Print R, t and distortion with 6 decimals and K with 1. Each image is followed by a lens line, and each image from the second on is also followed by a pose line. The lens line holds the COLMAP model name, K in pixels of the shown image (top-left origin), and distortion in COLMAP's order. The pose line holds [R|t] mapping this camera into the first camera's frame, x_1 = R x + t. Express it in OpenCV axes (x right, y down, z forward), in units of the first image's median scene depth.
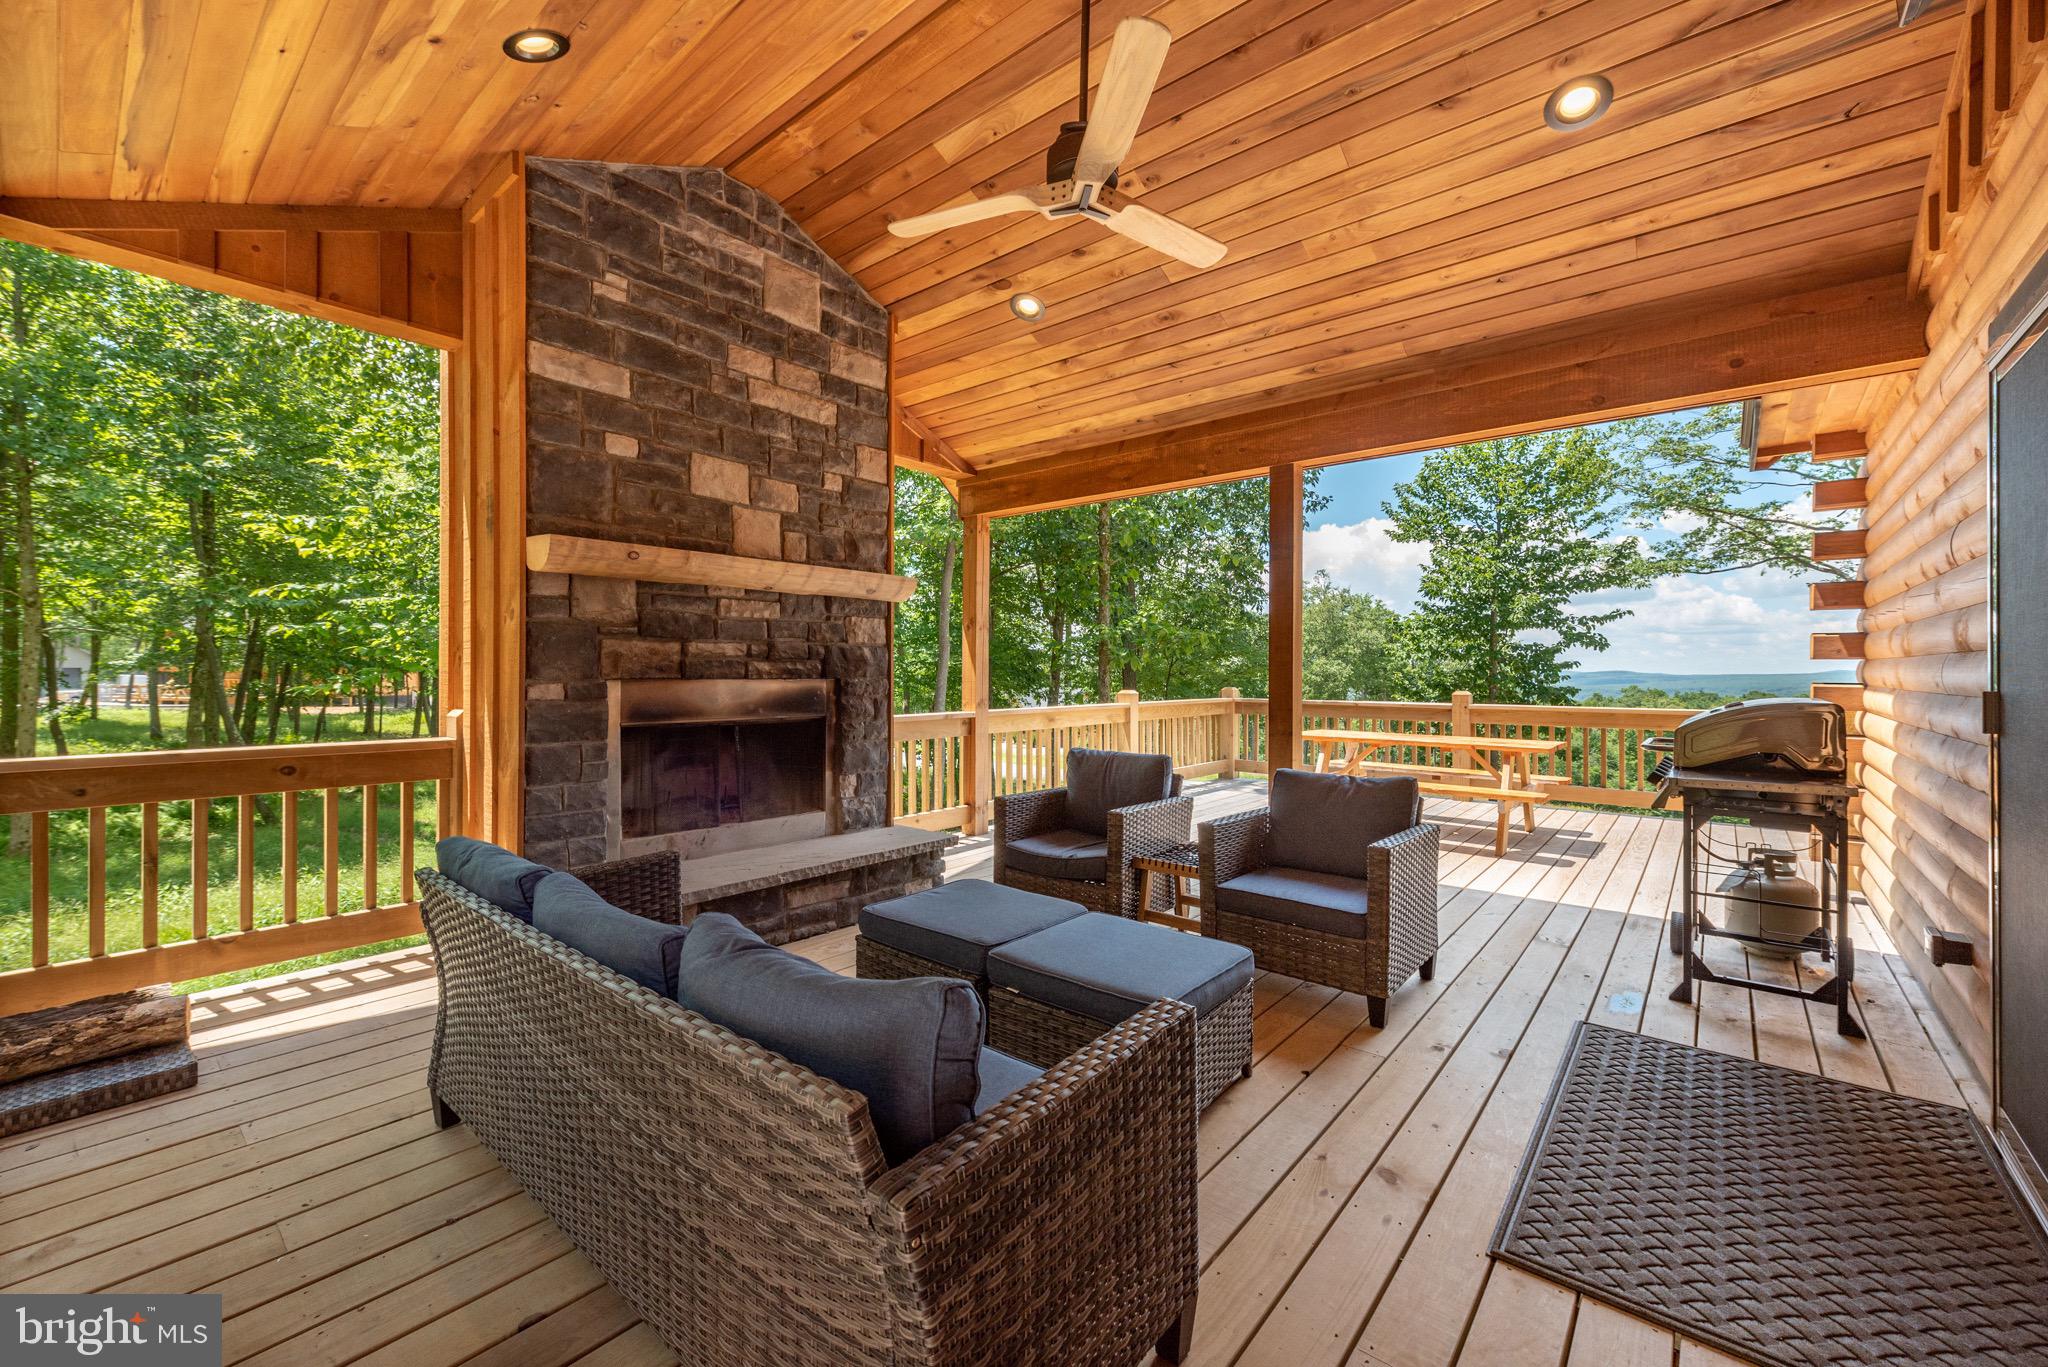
lens RADIAL K [[824.9, 0, 1014.3], [0, 824.9, 666.1], [0, 0, 1]] dist [-0.000058, -0.000246]
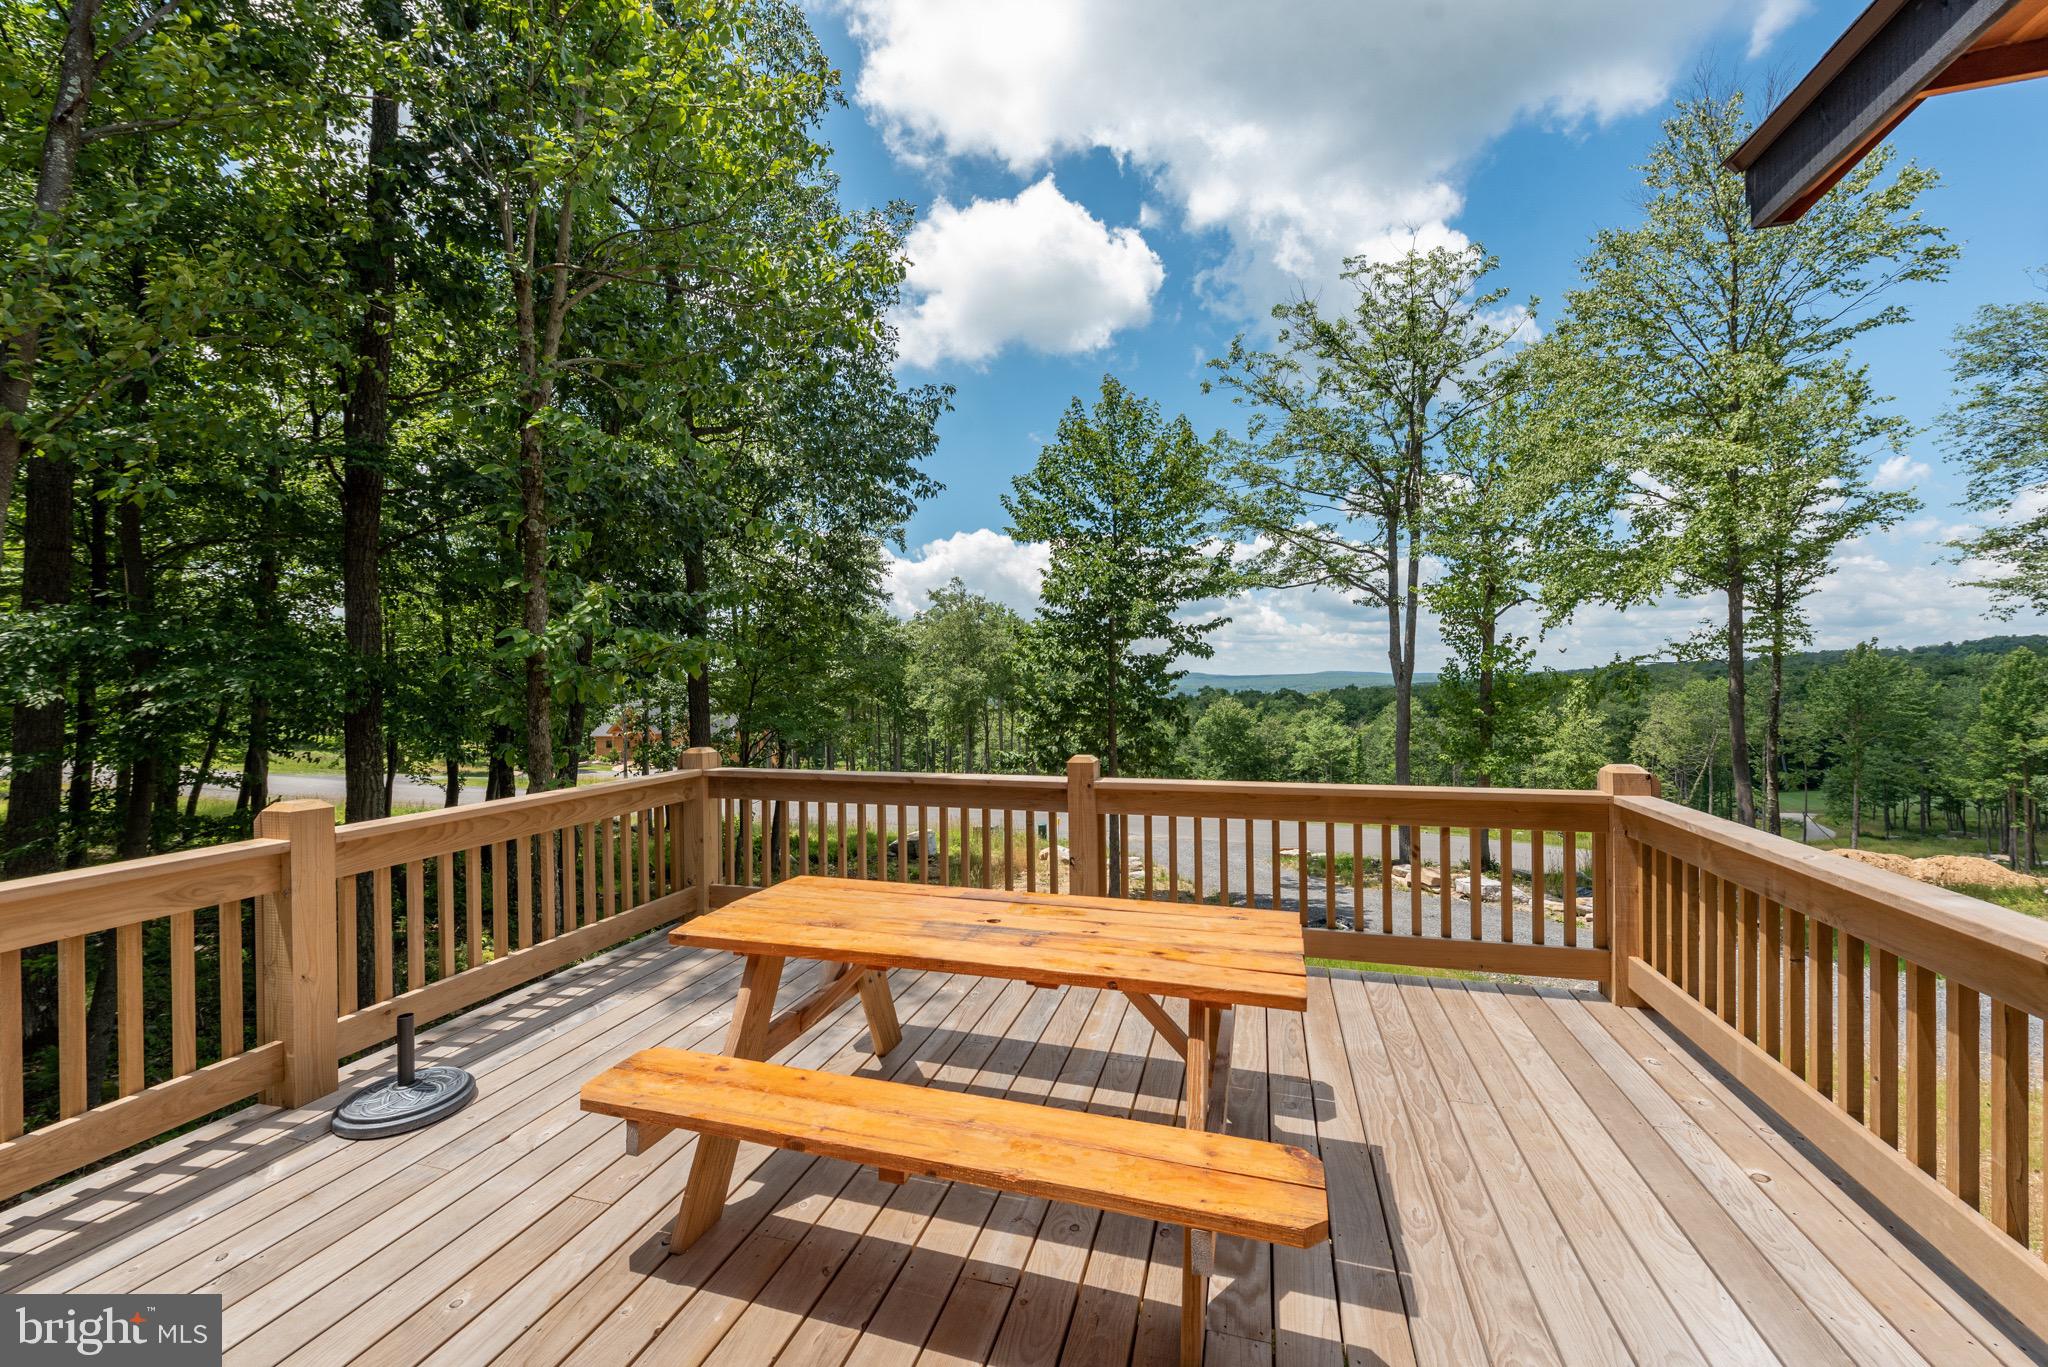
lens RADIAL K [[824.9, 0, 1021.6], [0, 824.9, 682.6], [0, 0, 1]] dist [-0.000058, -0.000246]
pose [[0.911020, -0.018722, 0.411936, 0.099498], [0.013982, 0.999797, 0.014517, -0.009278], [-0.412125, -0.007466, 0.911097, 0.185234]]
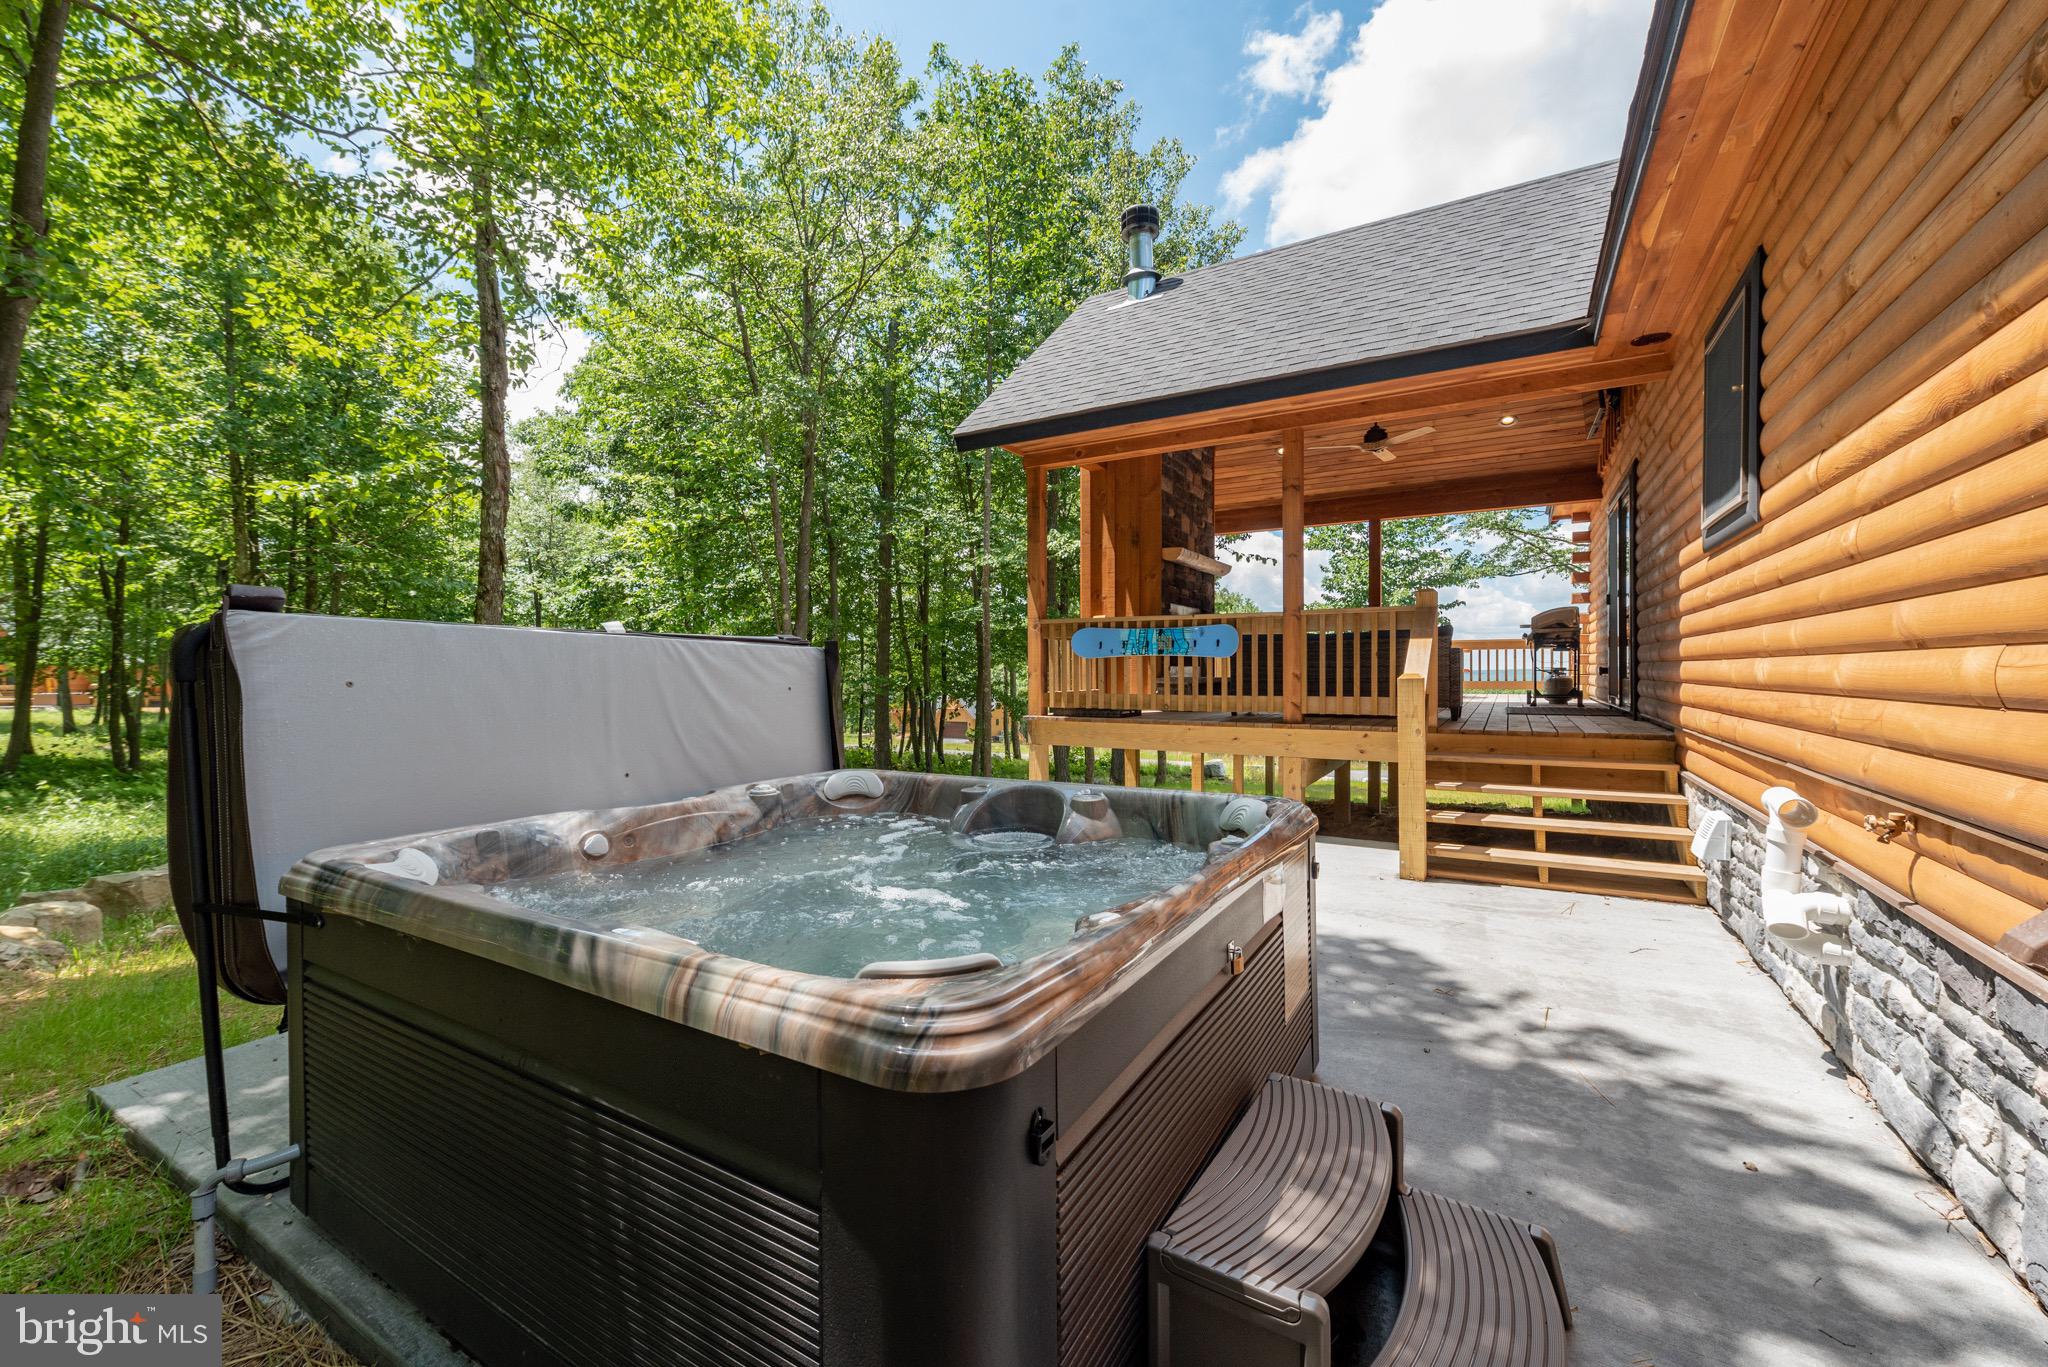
lens RADIAL K [[824.9, 0, 1023.5], [0, 824.9, 667.0], [0, 0, 1]] dist [-0.000058, -0.000246]
pose [[0.984351, -0.005644, 0.176127, -0.241325], [0.005335, 0.999983, 0.002229, 0.037181], [-0.176137, -0.001254, 0.984365, -0.254058]]
